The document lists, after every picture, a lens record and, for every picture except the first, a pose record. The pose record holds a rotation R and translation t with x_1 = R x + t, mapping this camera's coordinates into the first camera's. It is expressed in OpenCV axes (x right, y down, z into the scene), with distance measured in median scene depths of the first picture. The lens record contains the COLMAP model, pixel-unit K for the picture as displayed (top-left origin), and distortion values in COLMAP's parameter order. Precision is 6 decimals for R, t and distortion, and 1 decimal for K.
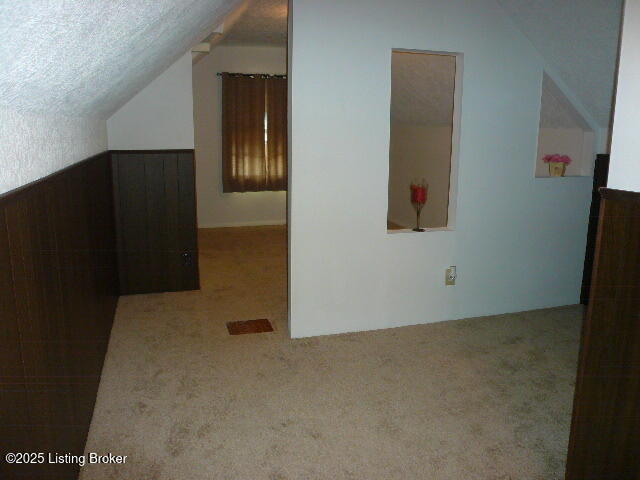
lens RADIAL K [[536.7, 0, 322.0], [0, 536.7, 241.9], [0, 0, 1]] dist [-0.116301, 0.086288]
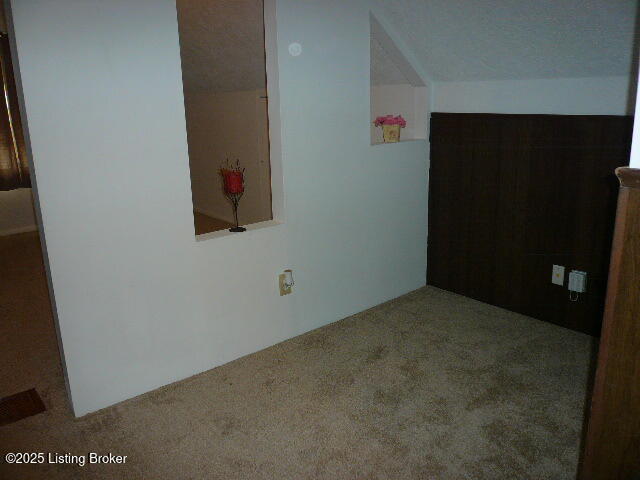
lens RADIAL K [[536.7, 0, 322.1], [0, 536.7, 234.5], [0, 0, 1]] dist [-0.116301, 0.086288]
pose [[0.917156, -0.132421, 0.375885, 0.009183], [0.117457, 0.991105, 0.062565, -0.047370], [-0.380827, -0.013232, 0.924552, 0.269994]]
